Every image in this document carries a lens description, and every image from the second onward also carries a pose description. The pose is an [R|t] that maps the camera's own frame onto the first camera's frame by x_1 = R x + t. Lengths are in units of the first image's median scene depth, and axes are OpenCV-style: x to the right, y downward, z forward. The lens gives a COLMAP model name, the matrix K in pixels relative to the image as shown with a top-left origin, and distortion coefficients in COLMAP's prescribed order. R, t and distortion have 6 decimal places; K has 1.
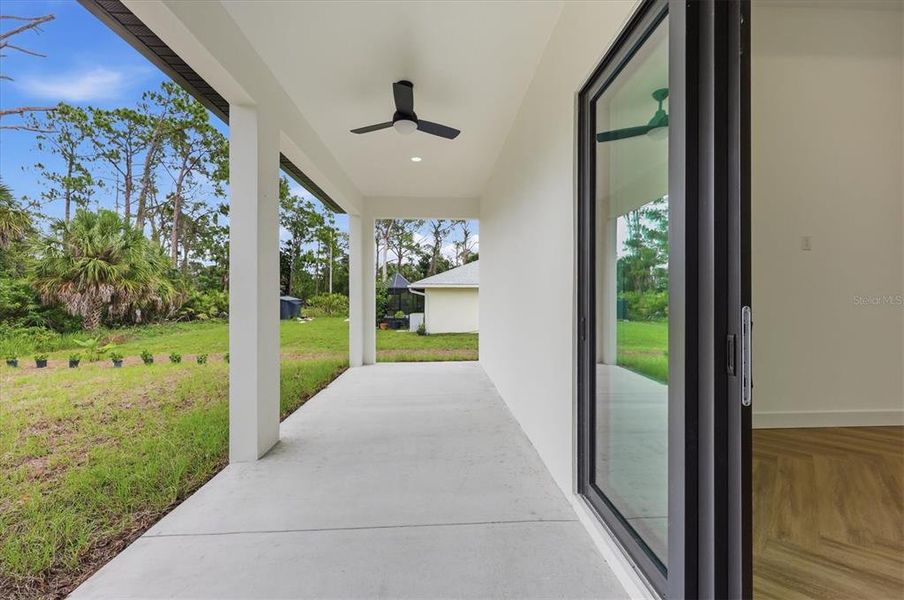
lens RADIAL K [[380.7, 0, 452.1], [0, 380.7, 302.3], [0, 0, 1]] dist [0.002456, 0.000302]
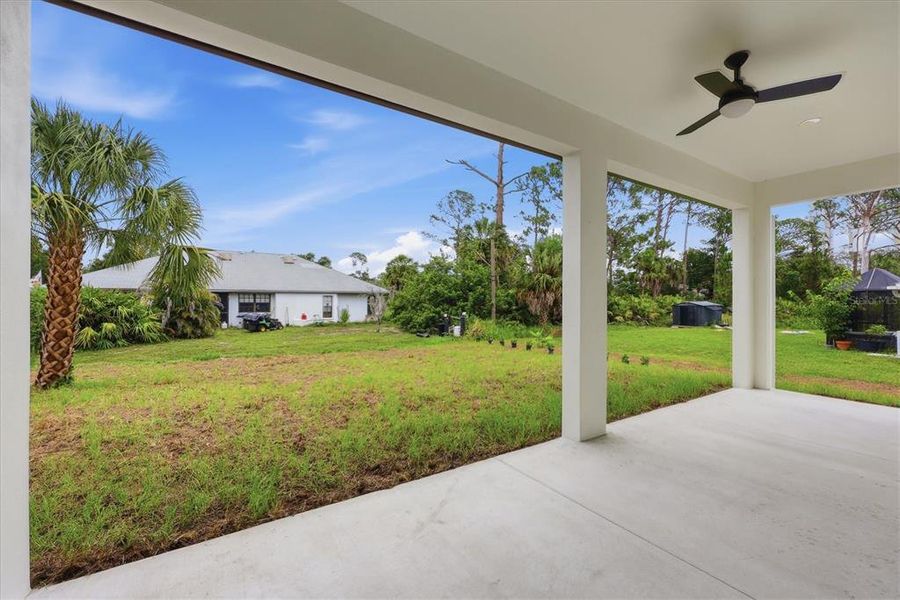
lens RADIAL K [[404.3, 0, 453.4], [0, 404.3, 300.3], [0, 0, 1]] dist [-0.003902, 0.000101]
pose [[0.479739, 0.007414, -0.877380, 0.173041], [-0.015295, 0.999883, 0.000087, -0.012004], [0.877278, 0.013378, 0.479796, 0.010656]]
